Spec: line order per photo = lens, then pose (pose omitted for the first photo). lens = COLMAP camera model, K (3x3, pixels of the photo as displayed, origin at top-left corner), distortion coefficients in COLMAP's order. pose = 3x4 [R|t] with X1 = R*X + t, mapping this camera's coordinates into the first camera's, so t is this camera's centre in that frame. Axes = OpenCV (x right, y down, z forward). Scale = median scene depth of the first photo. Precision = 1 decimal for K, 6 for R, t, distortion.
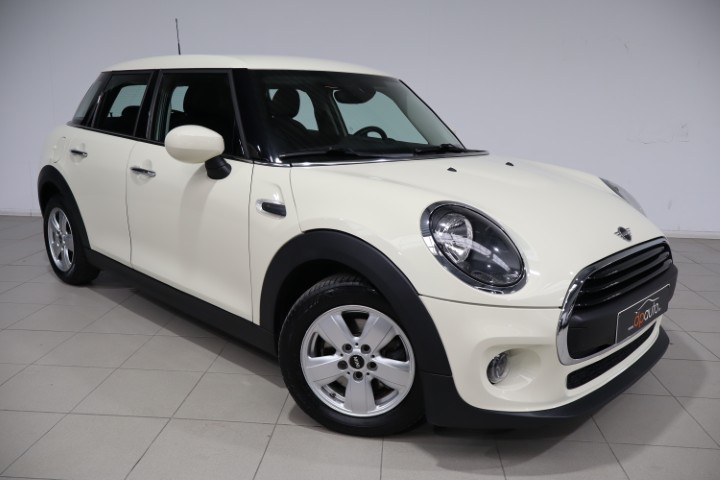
lens RADIAL K [[619.6, 0, 360.0], [0, 619.6, 240.0], [0, 0, 1]] dist [0.002925, 0.009285]
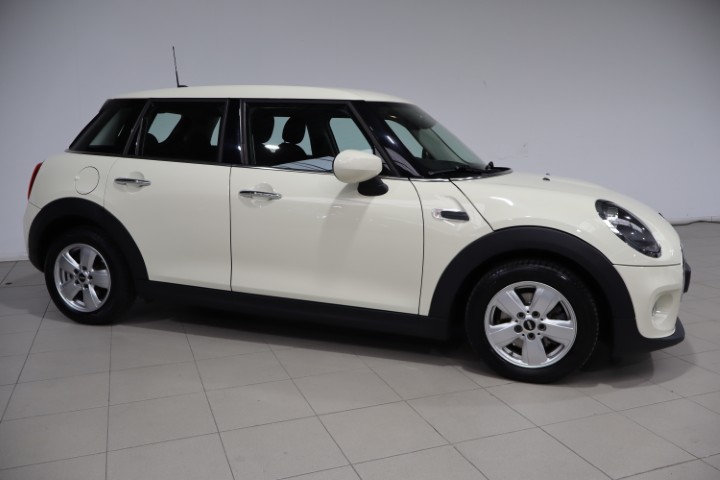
lens RADIAL K [[610.2, 0, 369.9], [0, 610.2, 240.1], [0, 0, 1]] dist [-0.008496, -0.008202]
pose [[0.894233, -0.081536, 0.440114, -0.741700], [0.098316, 0.995036, -0.015417, 0.000262], [-0.436672, 0.057057, 0.897810, -0.009453]]
